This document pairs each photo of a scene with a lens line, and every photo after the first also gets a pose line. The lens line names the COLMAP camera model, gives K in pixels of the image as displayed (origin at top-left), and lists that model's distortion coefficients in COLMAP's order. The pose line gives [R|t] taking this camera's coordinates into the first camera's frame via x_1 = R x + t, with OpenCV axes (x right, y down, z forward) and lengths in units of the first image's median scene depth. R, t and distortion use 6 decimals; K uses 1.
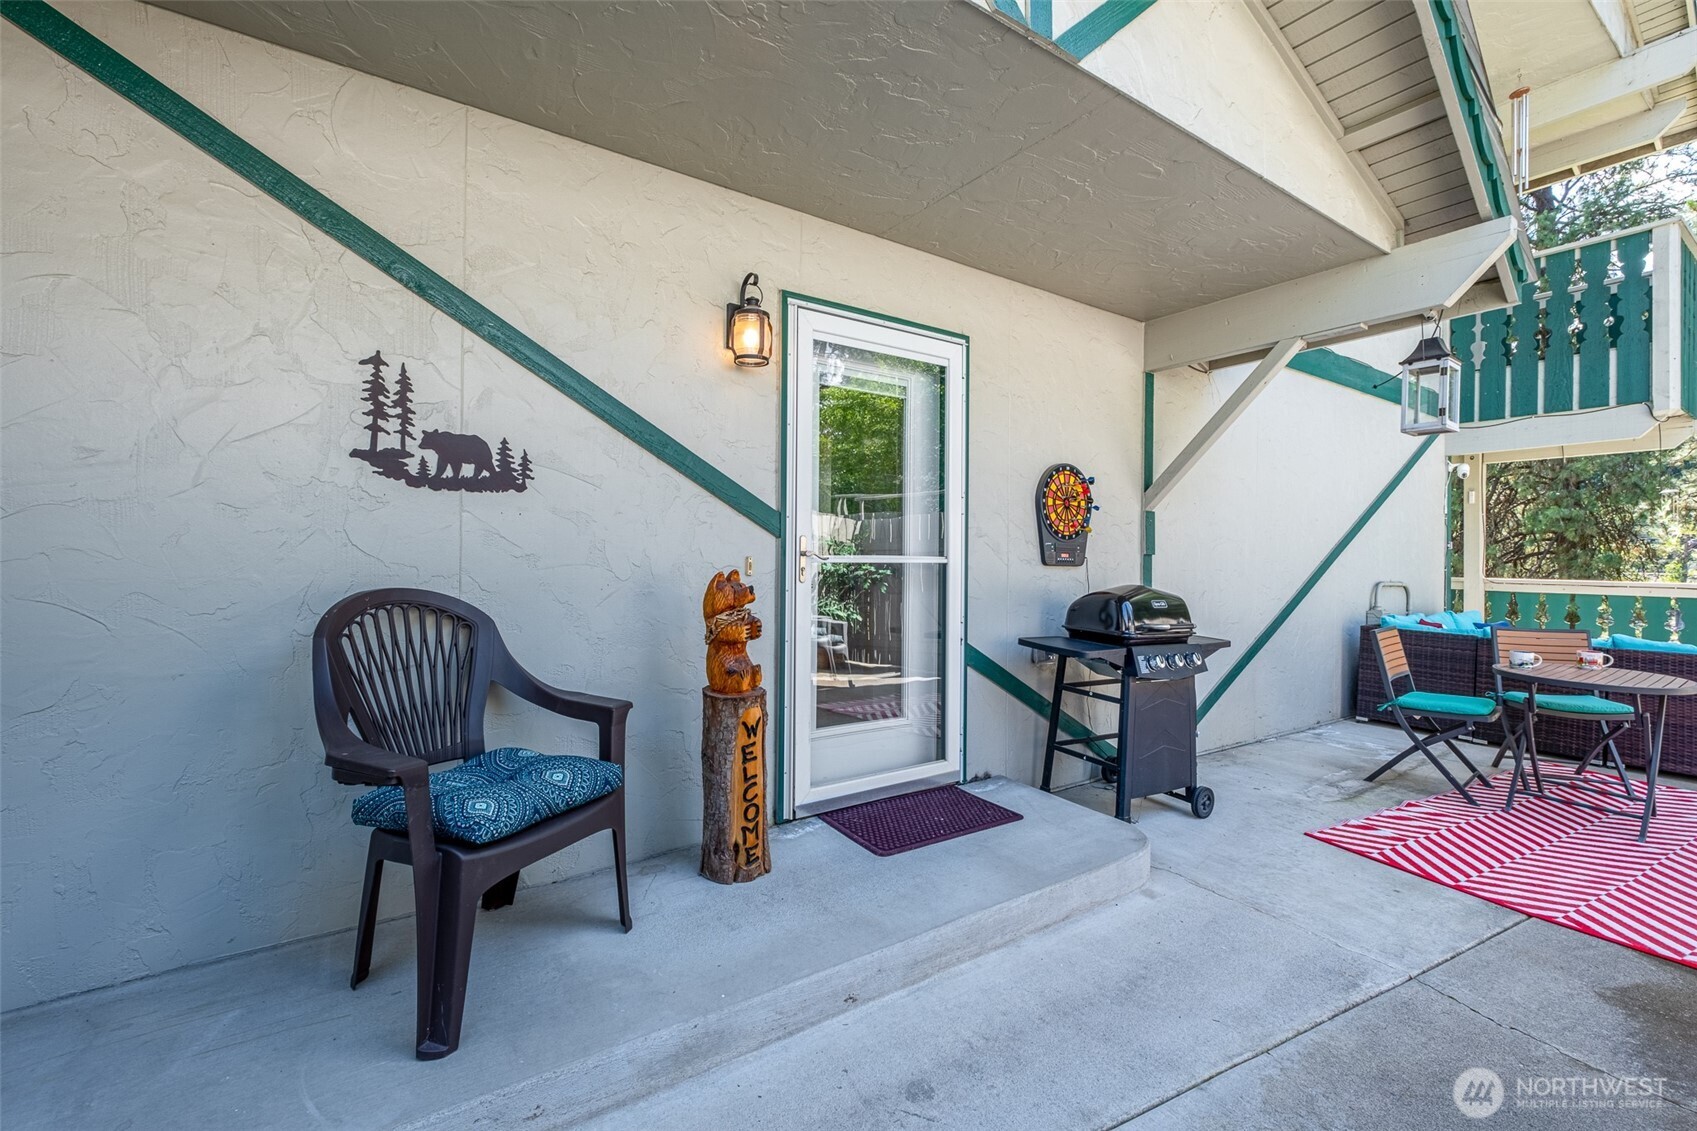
lens RADIAL K [[740.1, 0, 844.3], [0, 740.1, 564.5], [0, 0, 1]] dist [-0.005515, 0.000517]
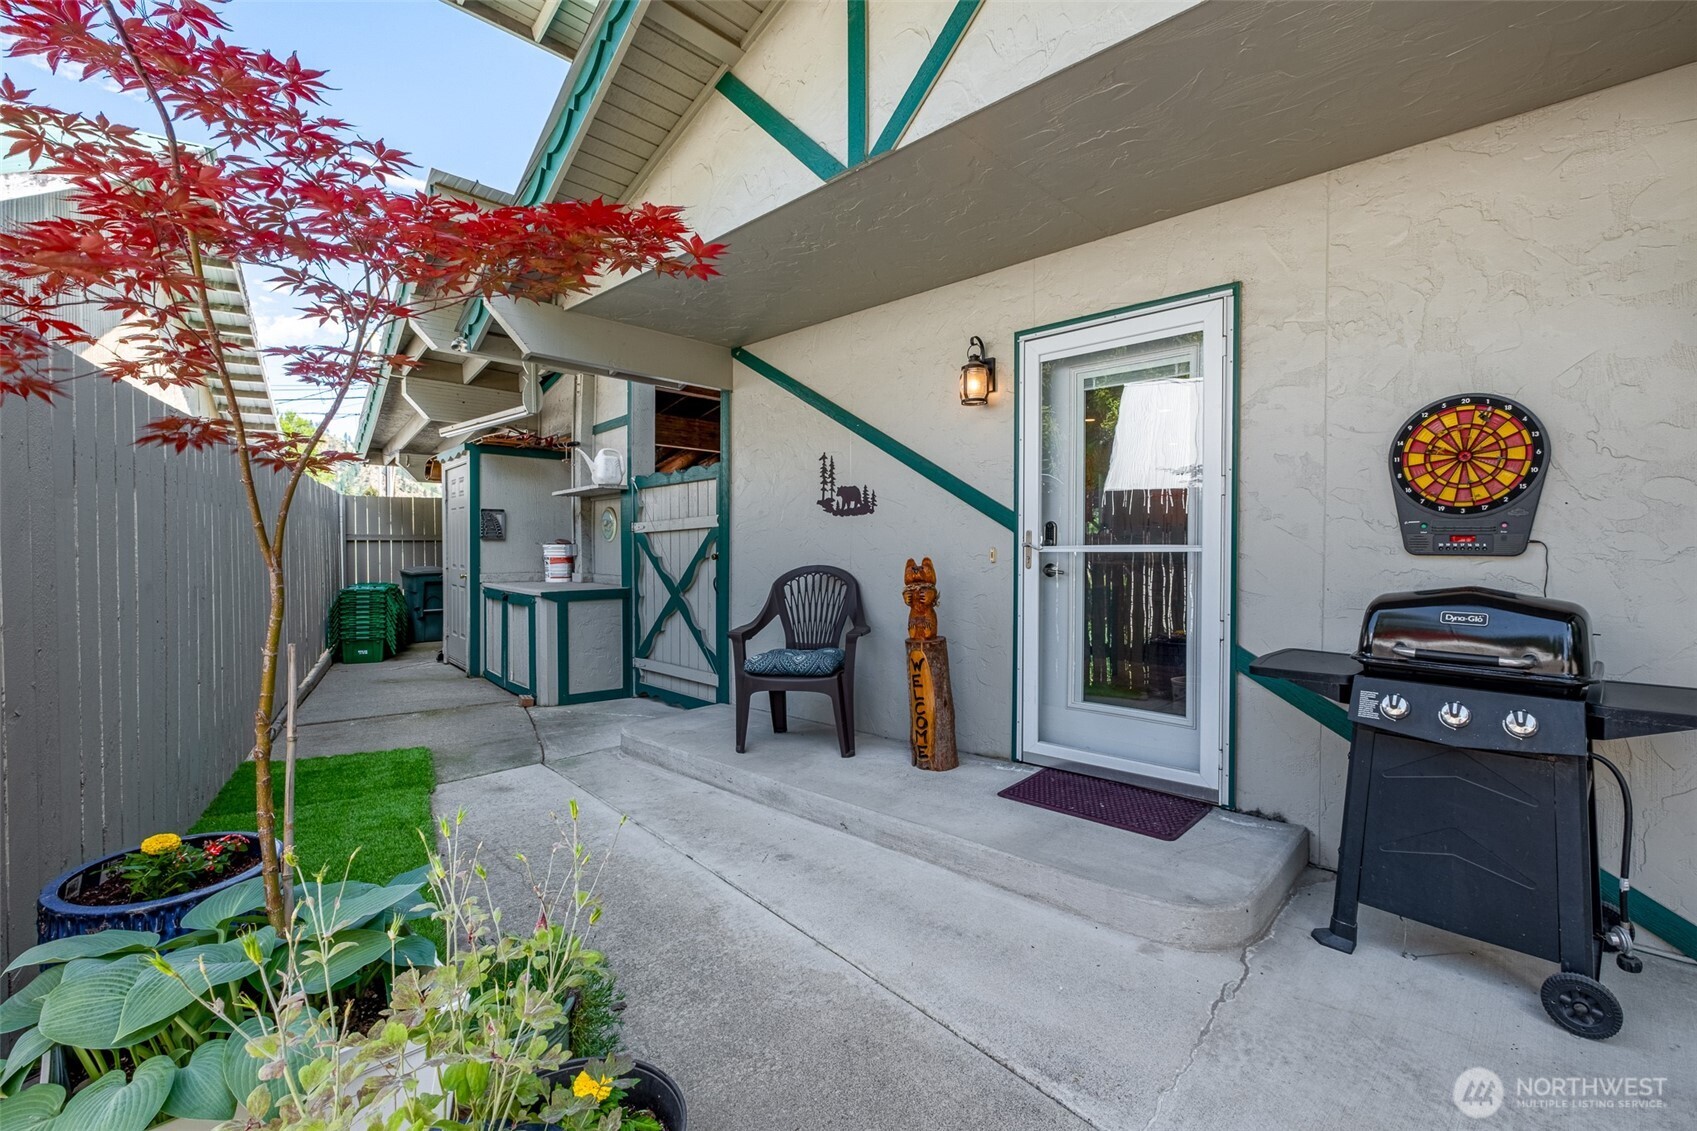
lens RADIAL K [[740.1, 0, 844.3], [0, 740.1, 564.5], [0, 0, 1]] dist [-0.005515, 0.000517]
pose [[0.204425, 0.012276, -0.978805, 1.170197], [-0.000648, 0.999923, 0.012405, 0.003119], [0.978882, -0.001902, 0.204417, 0.504279]]
